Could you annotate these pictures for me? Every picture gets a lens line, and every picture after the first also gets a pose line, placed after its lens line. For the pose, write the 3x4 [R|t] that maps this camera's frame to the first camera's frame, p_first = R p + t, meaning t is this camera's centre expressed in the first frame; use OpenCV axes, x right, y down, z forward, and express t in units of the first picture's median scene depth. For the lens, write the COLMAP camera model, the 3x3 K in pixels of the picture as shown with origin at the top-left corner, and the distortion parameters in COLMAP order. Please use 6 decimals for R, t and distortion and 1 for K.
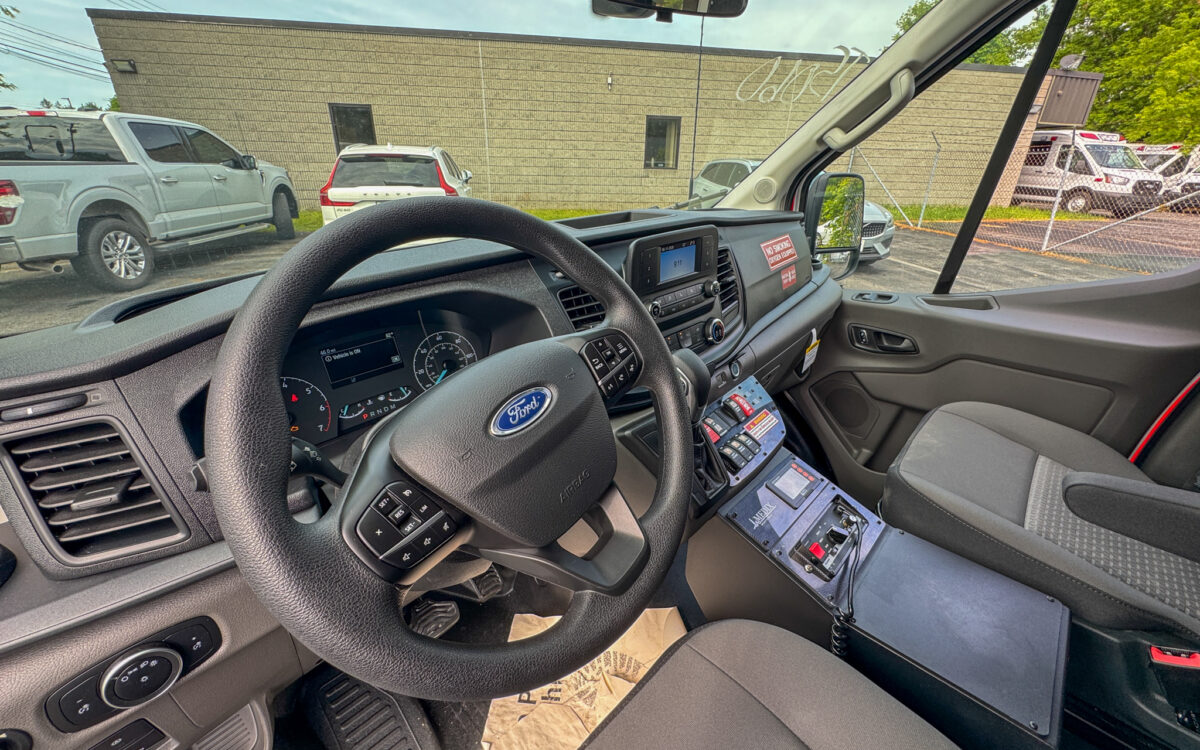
lens RADIAL K [[477.6, 0, 601.0], [0, 477.6, 371.0], [0, 0, 1]] dist [-0.001979, -0.000289]
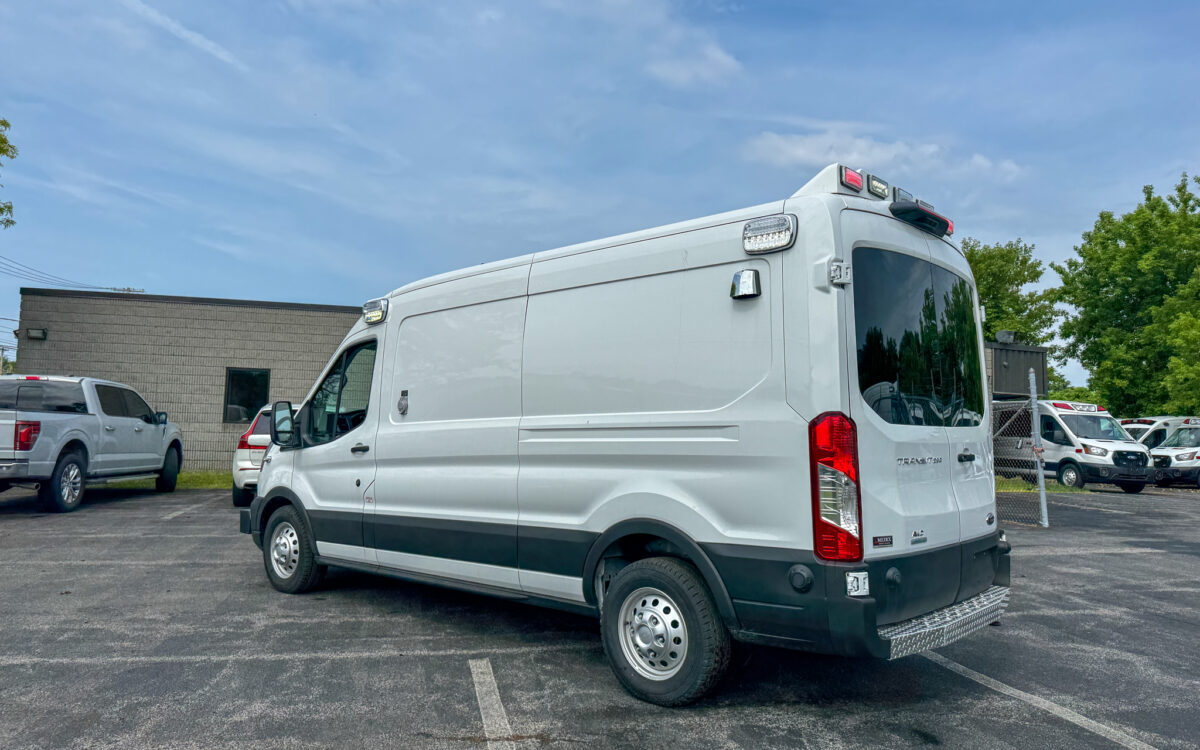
lens RADIAL K [[864.6, 0, 600.0], [0, 864.6, 375.0], [0, 0, 1]] dist [0.026426, -0.000024]
pose [[0.999502, 0.010907, 0.029615, 0.160837], [0.004373, 0.881473, -0.472213, 0.340342], [-0.031255, 0.472108, 0.880987, -0.671808]]
